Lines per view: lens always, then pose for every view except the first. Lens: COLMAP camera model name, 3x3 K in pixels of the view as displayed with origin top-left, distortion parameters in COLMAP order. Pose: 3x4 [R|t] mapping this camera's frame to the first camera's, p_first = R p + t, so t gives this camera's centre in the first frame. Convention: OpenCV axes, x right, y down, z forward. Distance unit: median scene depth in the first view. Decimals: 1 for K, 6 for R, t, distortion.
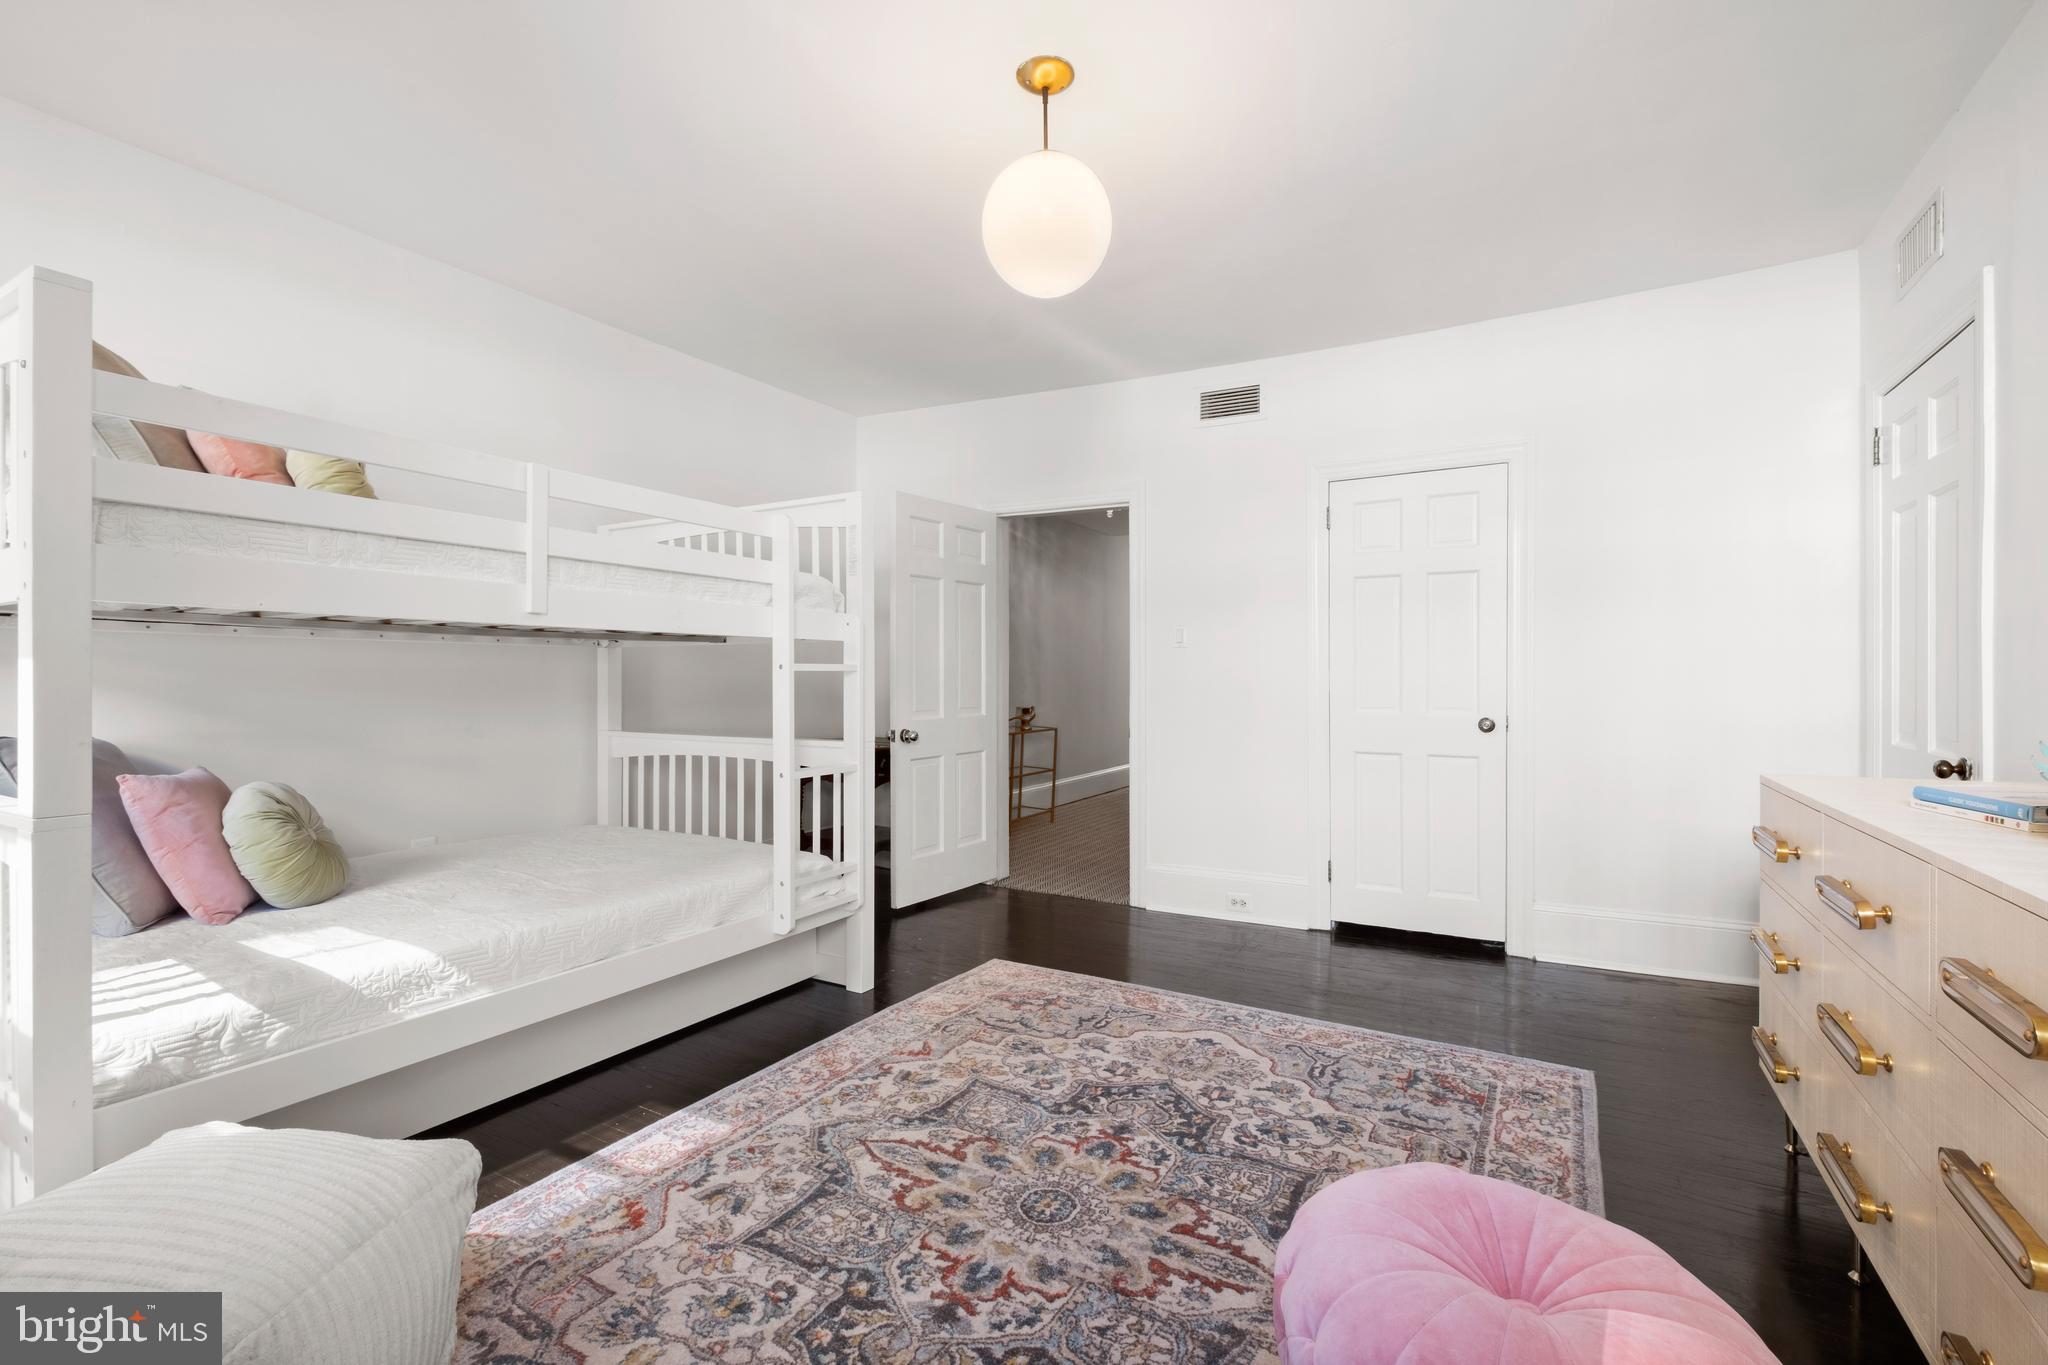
lens RADIAL K [[911.9, 0, 1025.4], [0, 911.9, 679.3], [0, 0, 1]] dist [0.000039, 0.000019]
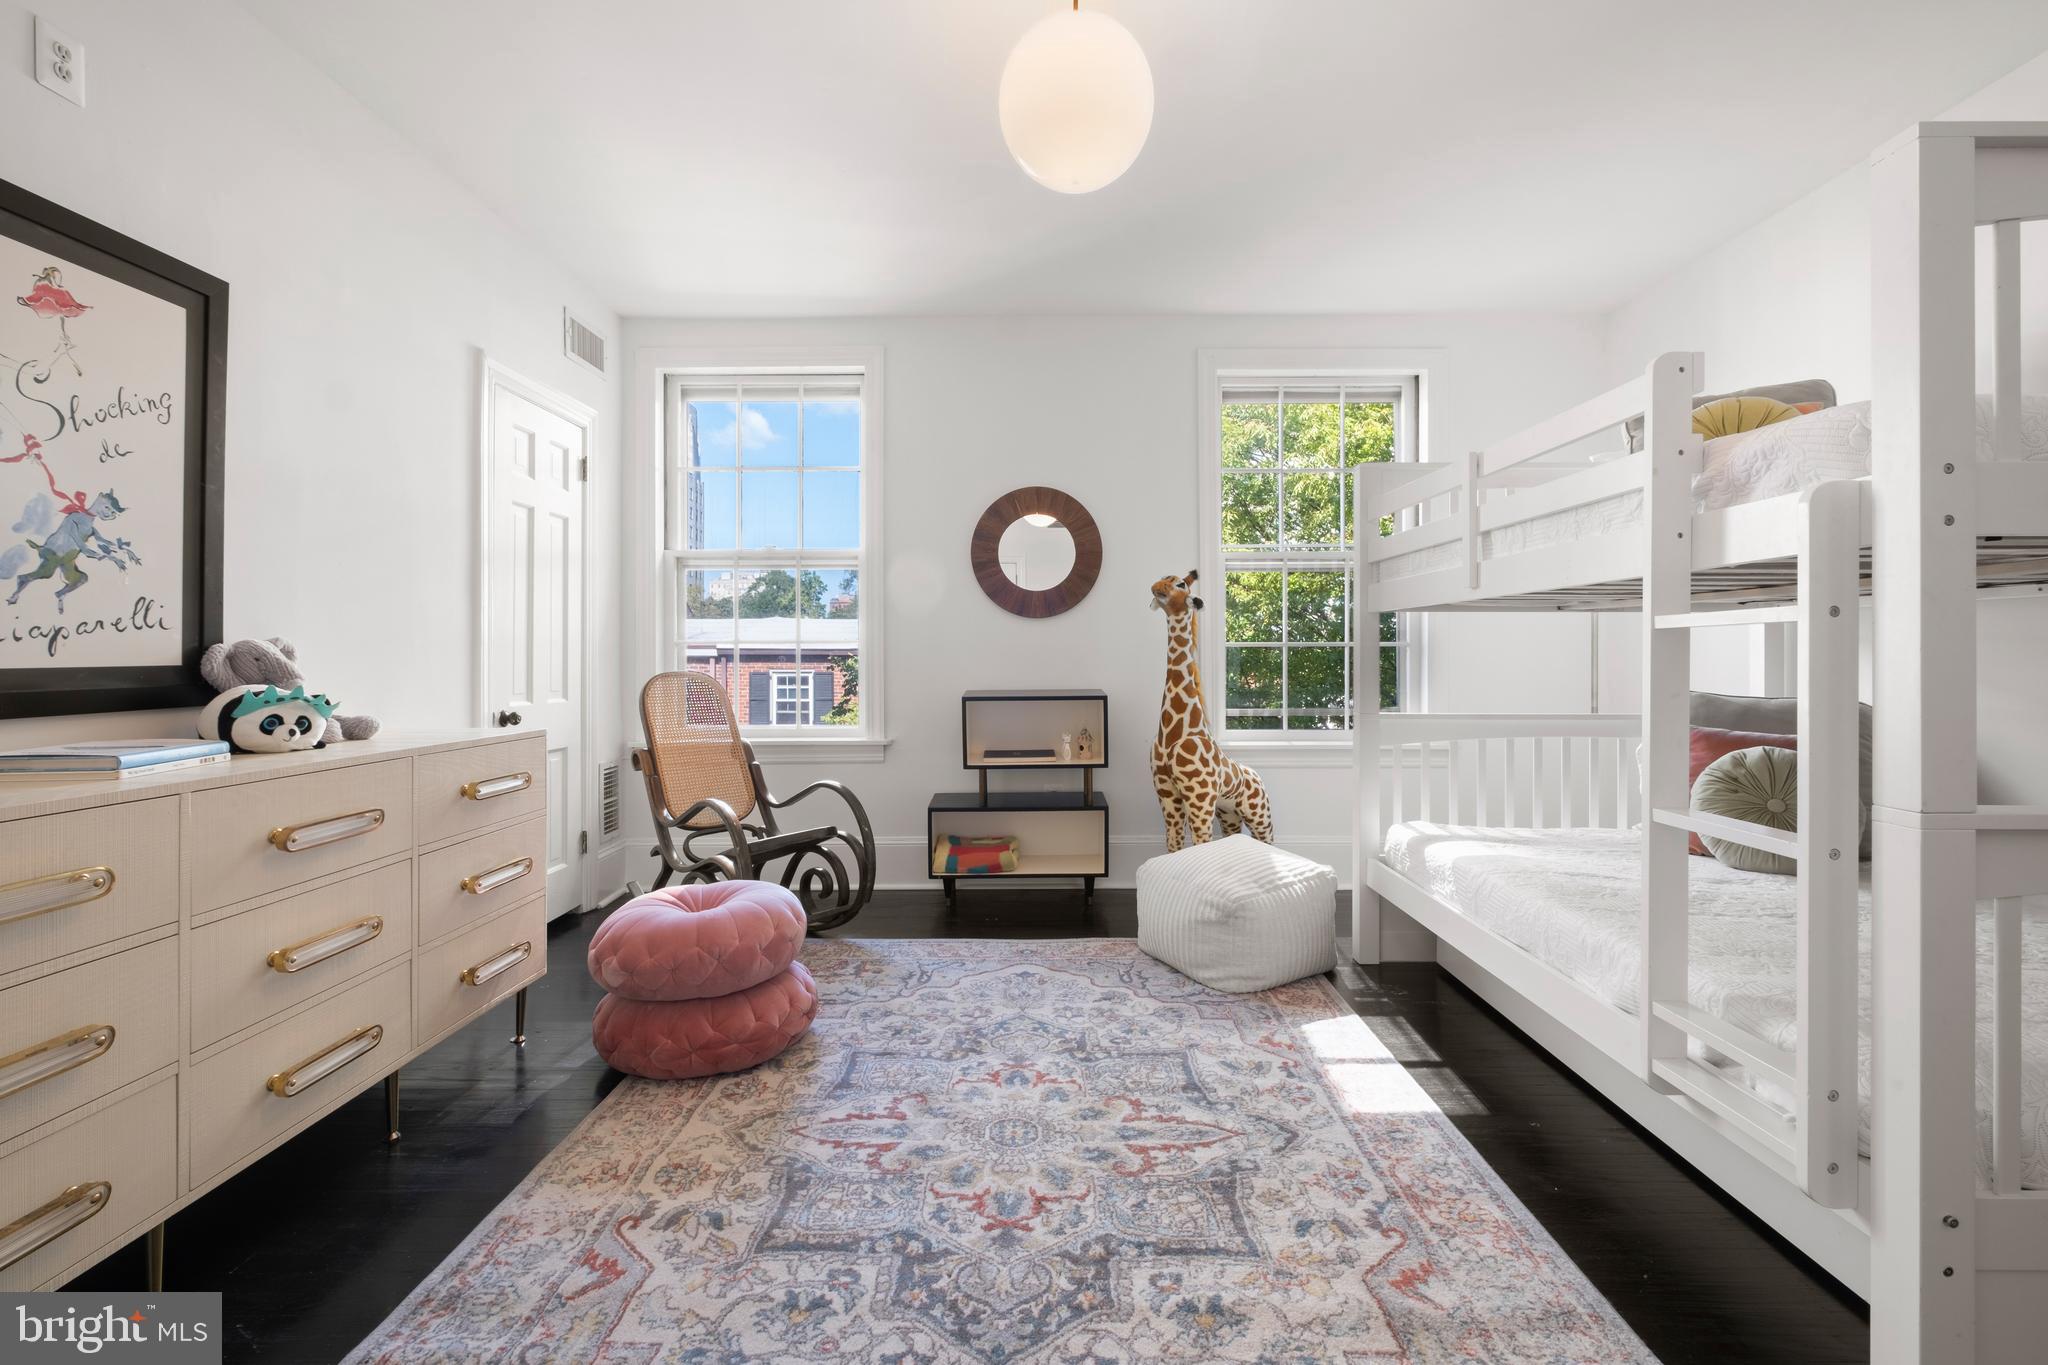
lens RADIAL K [[911.9, 0, 1028.6], [0, 911.9, 661.3], [0, 0, 1]] dist [0.000039, 0.000019]
pose [[-0.874998, 0.001656, -0.484124, 0.492852], [-0.000980, 0.999986, 0.005191, 0.012506], [0.484126, 0.005017, -0.874984, 1.809463]]
